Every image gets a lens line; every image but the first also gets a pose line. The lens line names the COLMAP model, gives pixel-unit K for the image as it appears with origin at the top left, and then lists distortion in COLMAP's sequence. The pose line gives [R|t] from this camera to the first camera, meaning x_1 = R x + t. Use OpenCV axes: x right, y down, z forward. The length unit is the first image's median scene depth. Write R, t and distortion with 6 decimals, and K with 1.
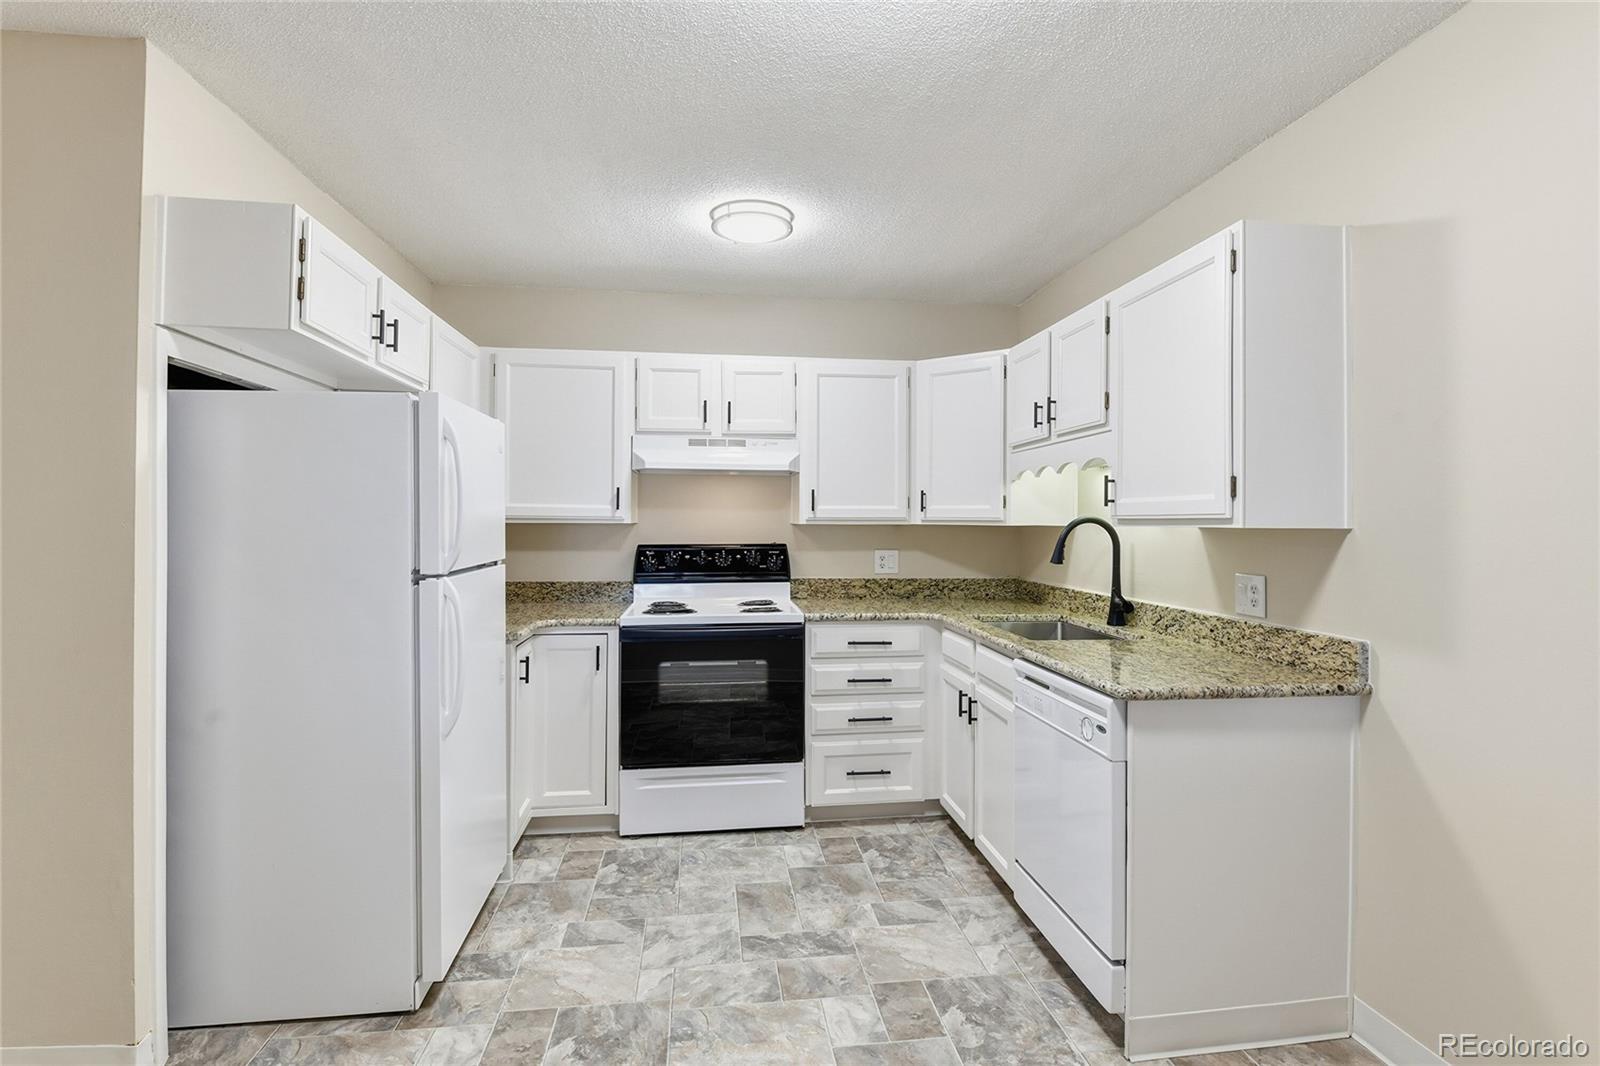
lens RADIAL K [[773.4, 0, 803.0], [0, 773.4, 521.0], [0, 0, 1]] dist [0.000581, 0.000014]
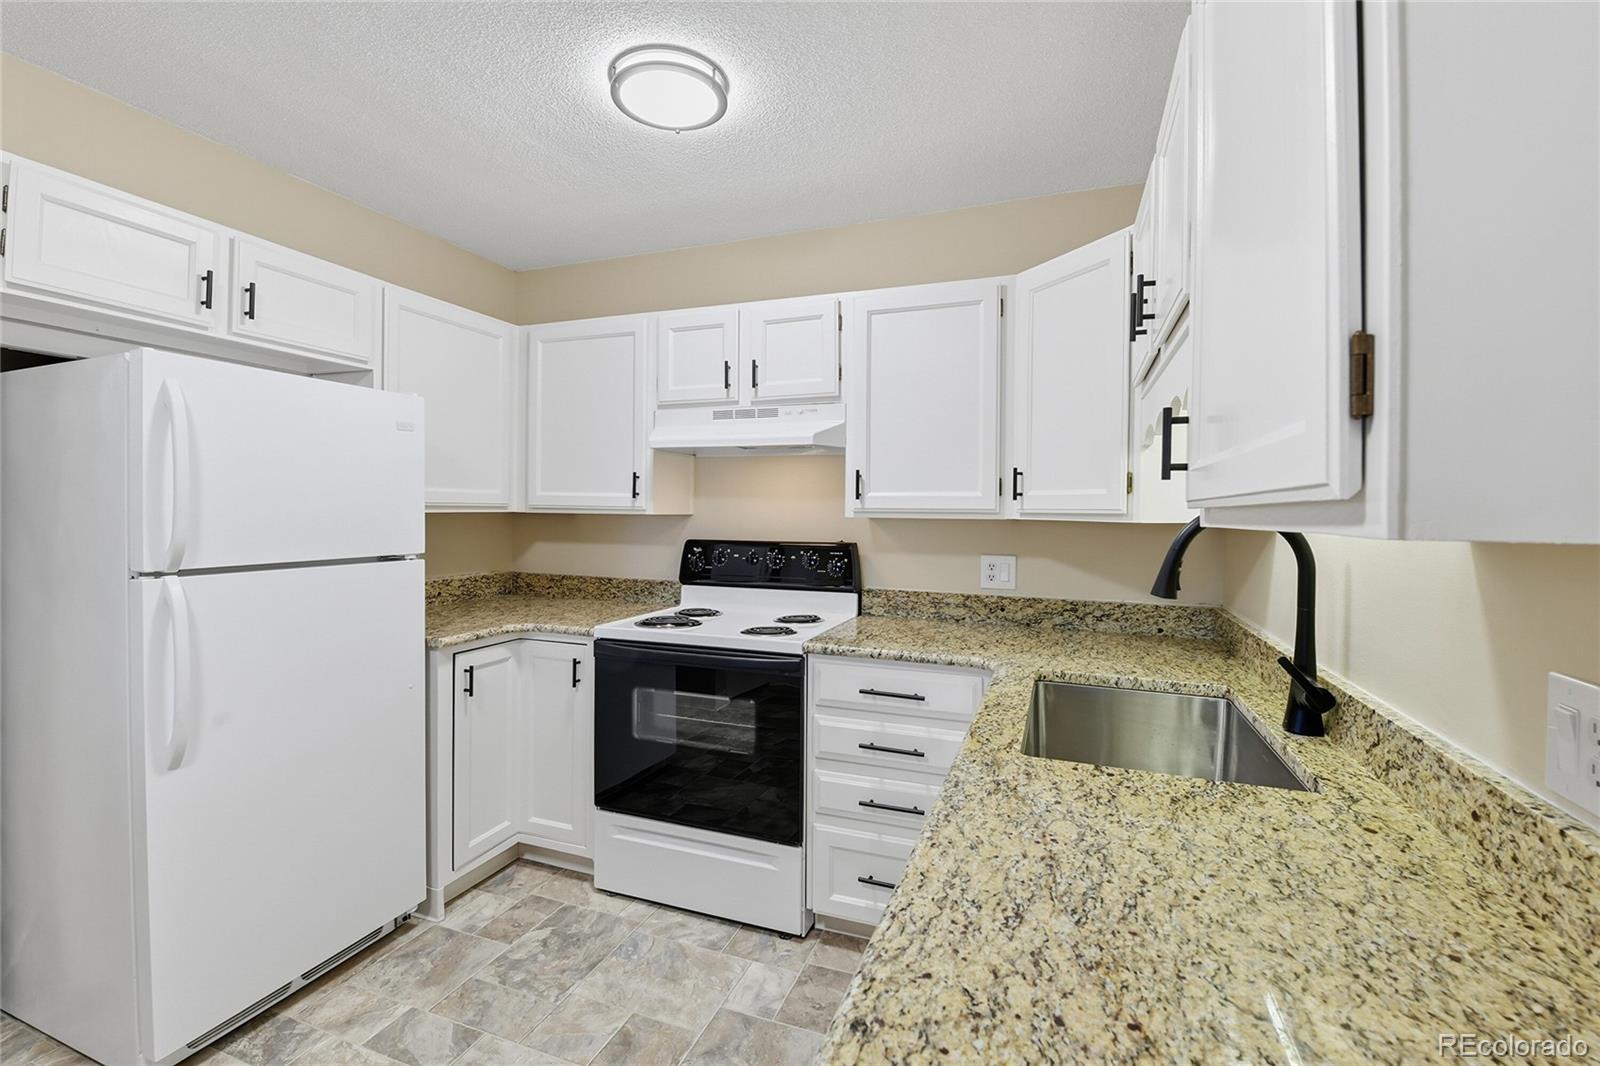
lens RADIAL K [[698.7, 0, 801.1], [0, 698.7, 519.1], [0, 0, 1]] dist [0.000649, -0.011324]
pose [[0.882641, 0.010290, -0.469935, 0.310195], [-0.007714, 0.999943, 0.007406, 0.001378], [0.469984, -0.002912, 0.882670, 0.439398]]
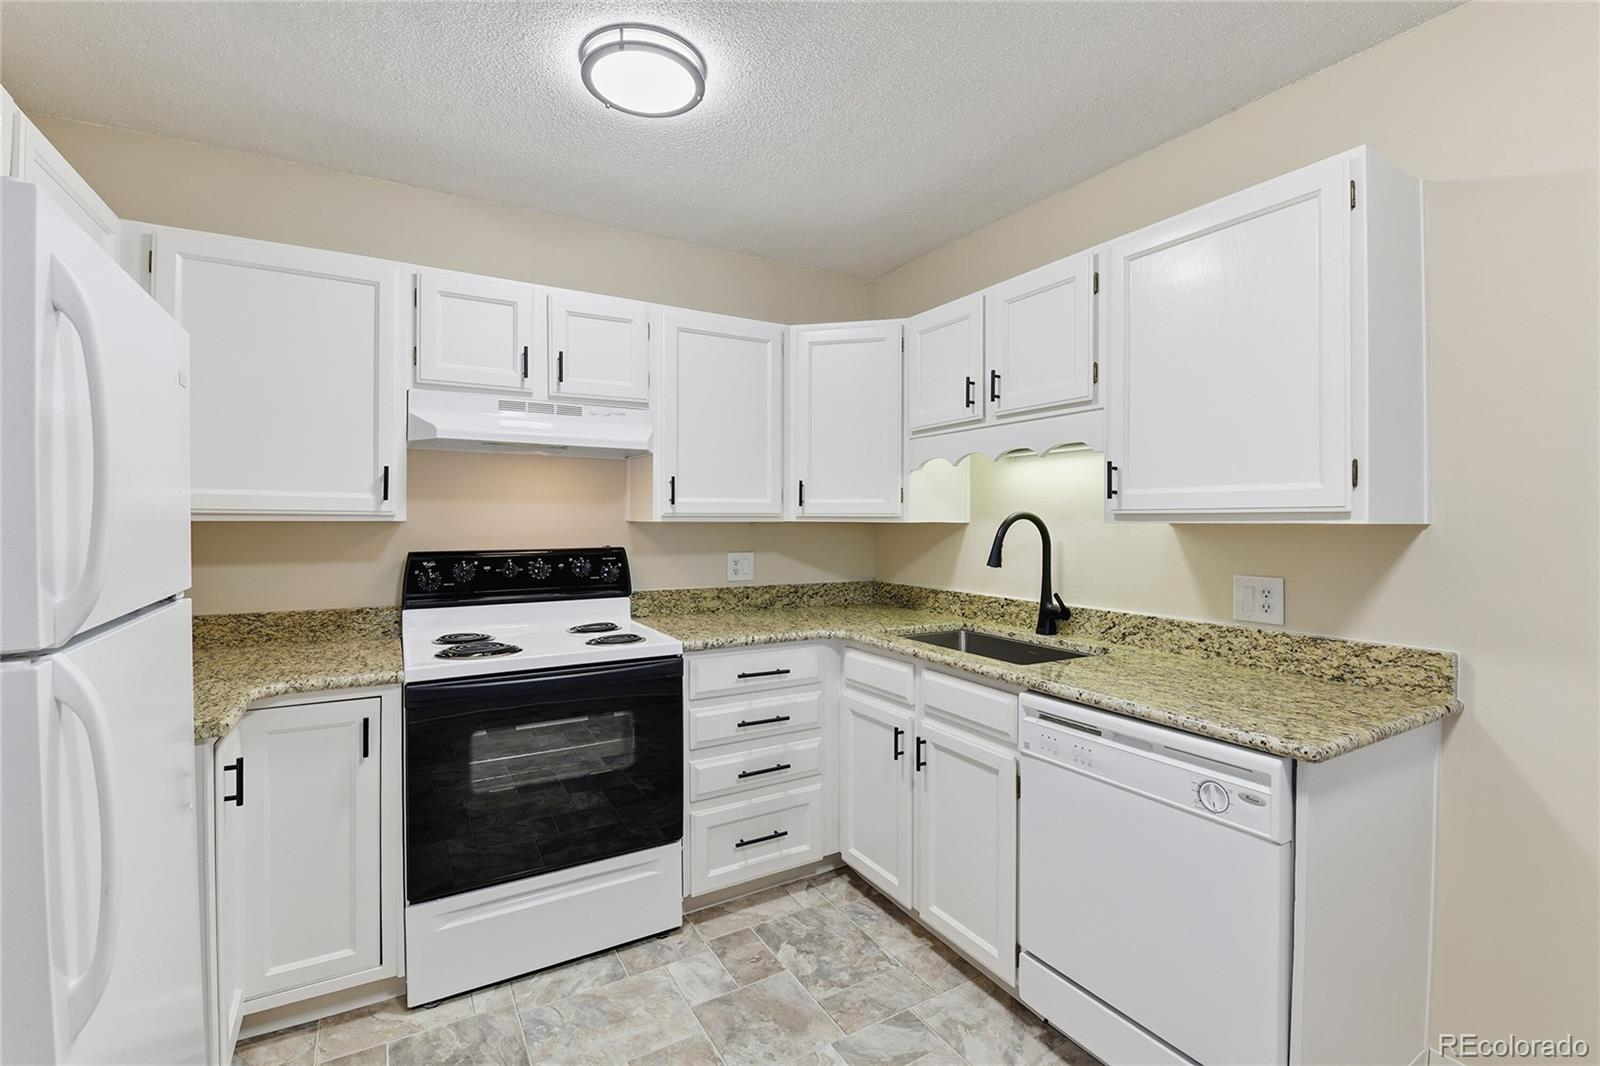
lens RADIAL K [[706.5, 0, 801.6], [0, 706.5, 523.2], [0, 0, 1]] dist [-0.000418, -0.012590]
pose [[0.920012, -0.004077, 0.391870, -0.162494], [0.001743, 0.999979, 0.006312, 0.001616], [-0.391887, -0.005124, 0.919999, 0.339581]]
